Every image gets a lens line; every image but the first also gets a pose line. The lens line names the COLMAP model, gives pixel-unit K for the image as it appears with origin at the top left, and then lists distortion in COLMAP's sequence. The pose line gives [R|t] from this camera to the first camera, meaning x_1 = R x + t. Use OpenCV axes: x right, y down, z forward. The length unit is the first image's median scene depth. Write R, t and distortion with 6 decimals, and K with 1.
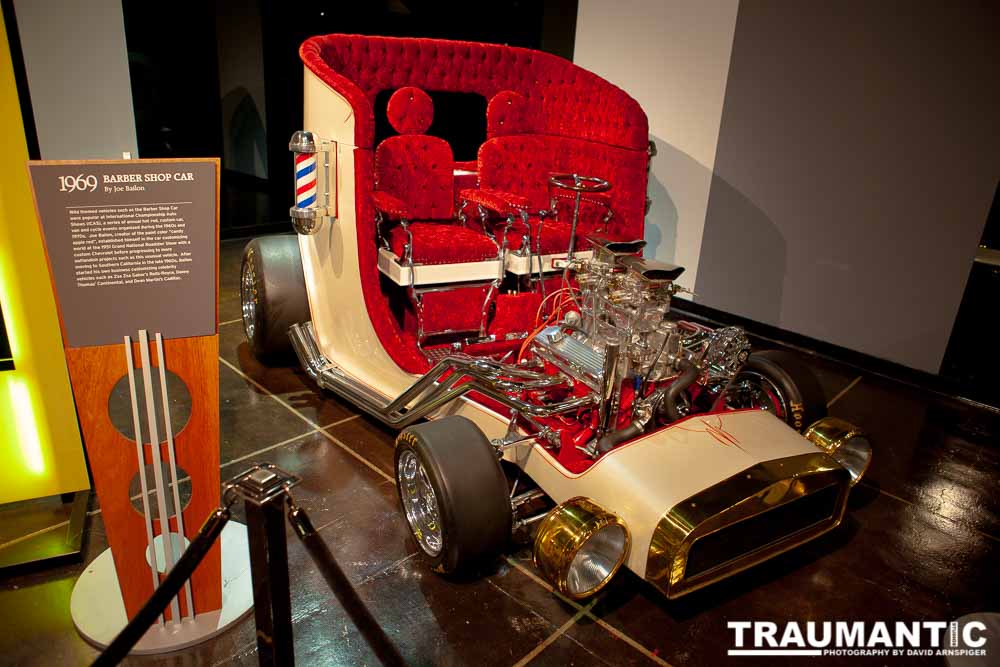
lens RADIAL K [[706.8, 0, 500.0], [0, 706.8, 333.5], [0, 0, 1]] dist [-0.056365, 0.000695]
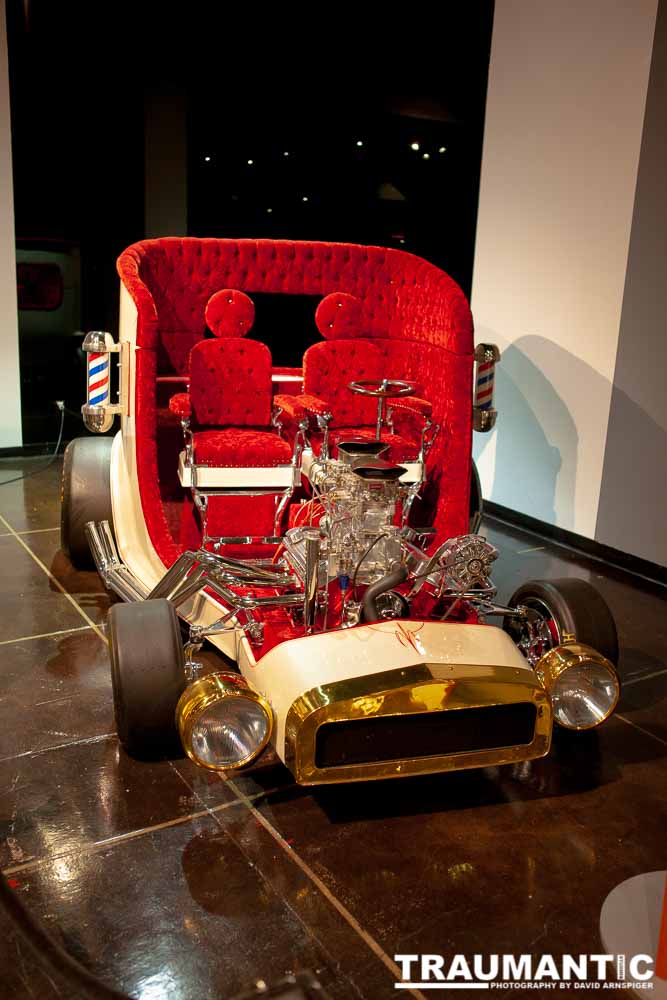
lens RADIAL K [[948.1, 0, 333.6], [0, 948.1, 518.9], [0, 0, 1]] dist [0.001213, -0.001877]
pose [[0.964395, 0.049968, -0.259704, 0.370123], [-0.076318, 0.992794, -0.092385, 0.075678], [0.253217, 0.108916, 0.961259, -0.194615]]
